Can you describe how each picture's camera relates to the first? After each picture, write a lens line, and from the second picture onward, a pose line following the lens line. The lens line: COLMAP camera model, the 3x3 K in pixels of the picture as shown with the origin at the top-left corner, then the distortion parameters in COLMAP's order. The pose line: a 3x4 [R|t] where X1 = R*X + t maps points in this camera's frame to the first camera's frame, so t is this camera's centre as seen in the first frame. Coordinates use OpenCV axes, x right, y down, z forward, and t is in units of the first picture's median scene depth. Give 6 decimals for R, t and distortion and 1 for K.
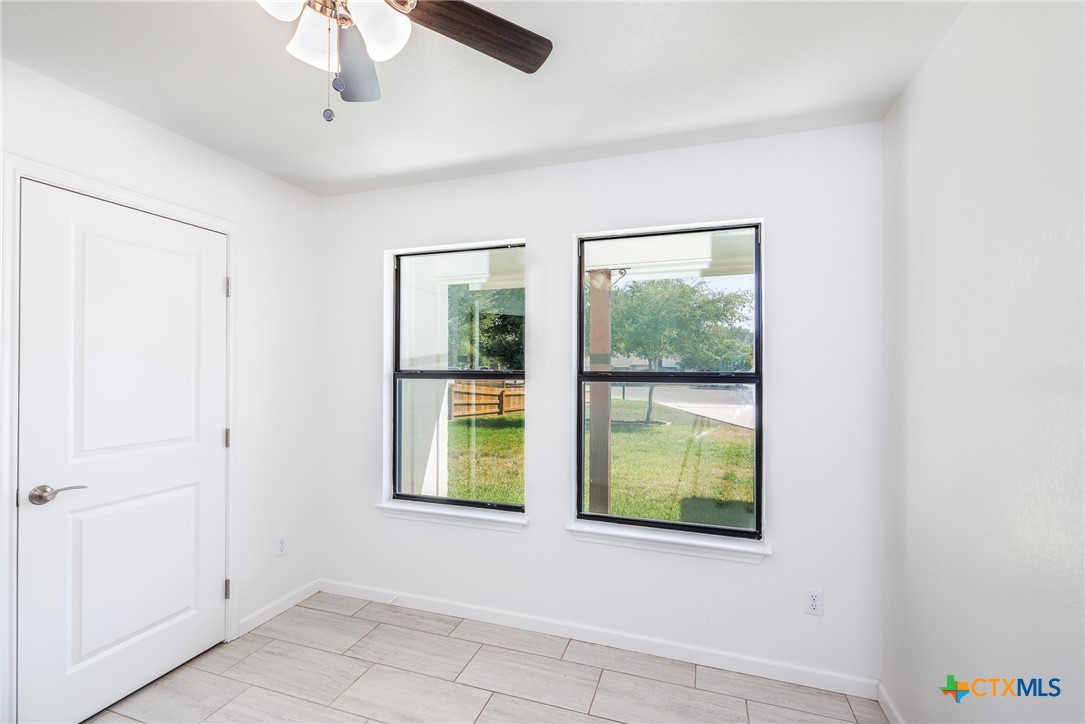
lens RADIAL K [[472.5, 0, 541.3], [0, 472.5, 364.6], [0, 0, 1]] dist [-0.000336, -0.000011]
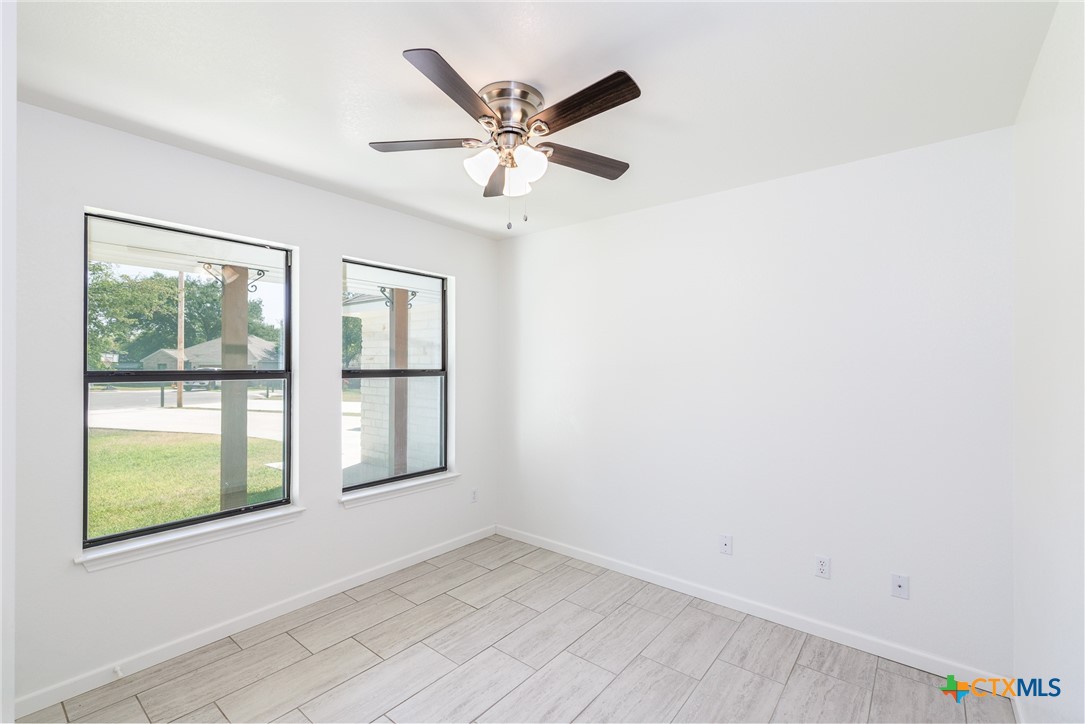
lens RADIAL K [[472.5, 0, 541.3], [0, 472.5, 364.6], [0, 0, 1]] dist [-0.000336, -0.000011]
pose [[0.342125, 0.003798, 0.939647, -0.857015], [-0.009789, 0.999952, -0.000478, -0.004376], [-0.939603, -0.009035, 0.342146, 0.111233]]
